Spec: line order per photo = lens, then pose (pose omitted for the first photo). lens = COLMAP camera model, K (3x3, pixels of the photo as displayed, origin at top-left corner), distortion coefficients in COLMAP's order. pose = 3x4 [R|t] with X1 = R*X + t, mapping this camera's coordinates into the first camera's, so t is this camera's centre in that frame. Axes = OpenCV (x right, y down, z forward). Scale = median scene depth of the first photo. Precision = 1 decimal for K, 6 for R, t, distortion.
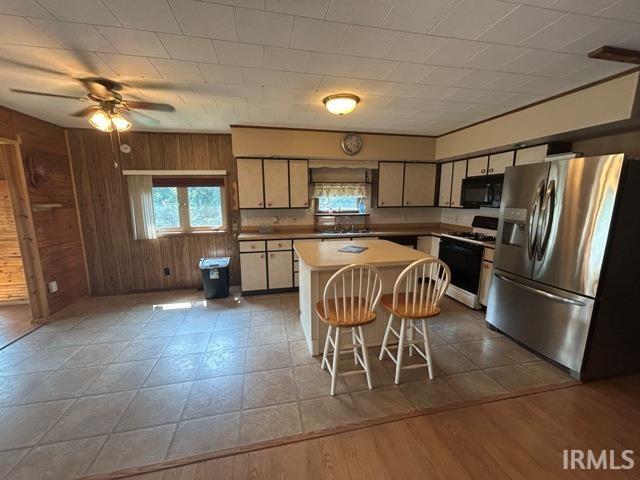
lens RADIAL K [[259.8, 0, 318.9], [0, 259.8, 240.4], [0, 0, 1]] dist [0.001162, 0.000711]
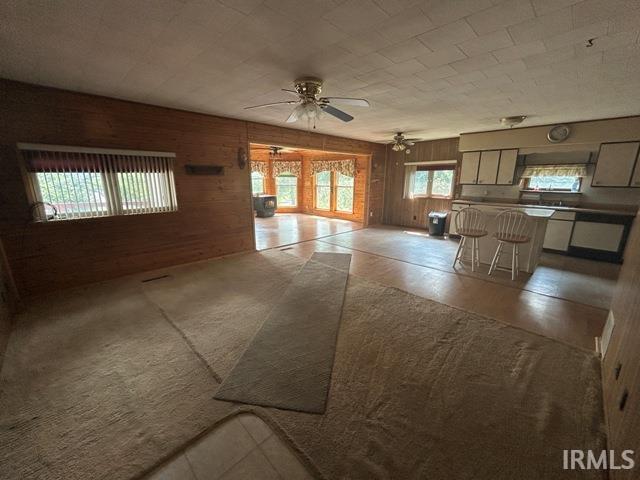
lens RADIAL K [[259.8, 0, 315.4], [0, 259.8, 235.4], [0, 0, 1]] dist [0.001162, 0.000711]
pose [[0.526830, 0.191685, -0.828074, 0.608799], [-0.136546, 0.980672, 0.140136, 0.085140], [0.838931, 0.039242, 0.542821, -0.601598]]
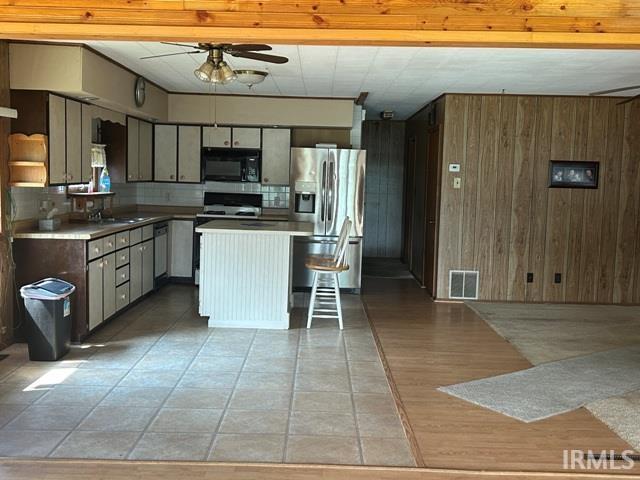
lens RADIAL K [[690.7, 0, 313.3], [0, 690.7, 234.8], [0, 0, 1]] dist [0.044431, 0.000000]
pose [[0.222481, -0.076682, 0.971917, -1.553312], [0.137310, 0.989430, 0.046632, -0.013256], [-0.965219, 0.123079, 0.230659, 0.156711]]
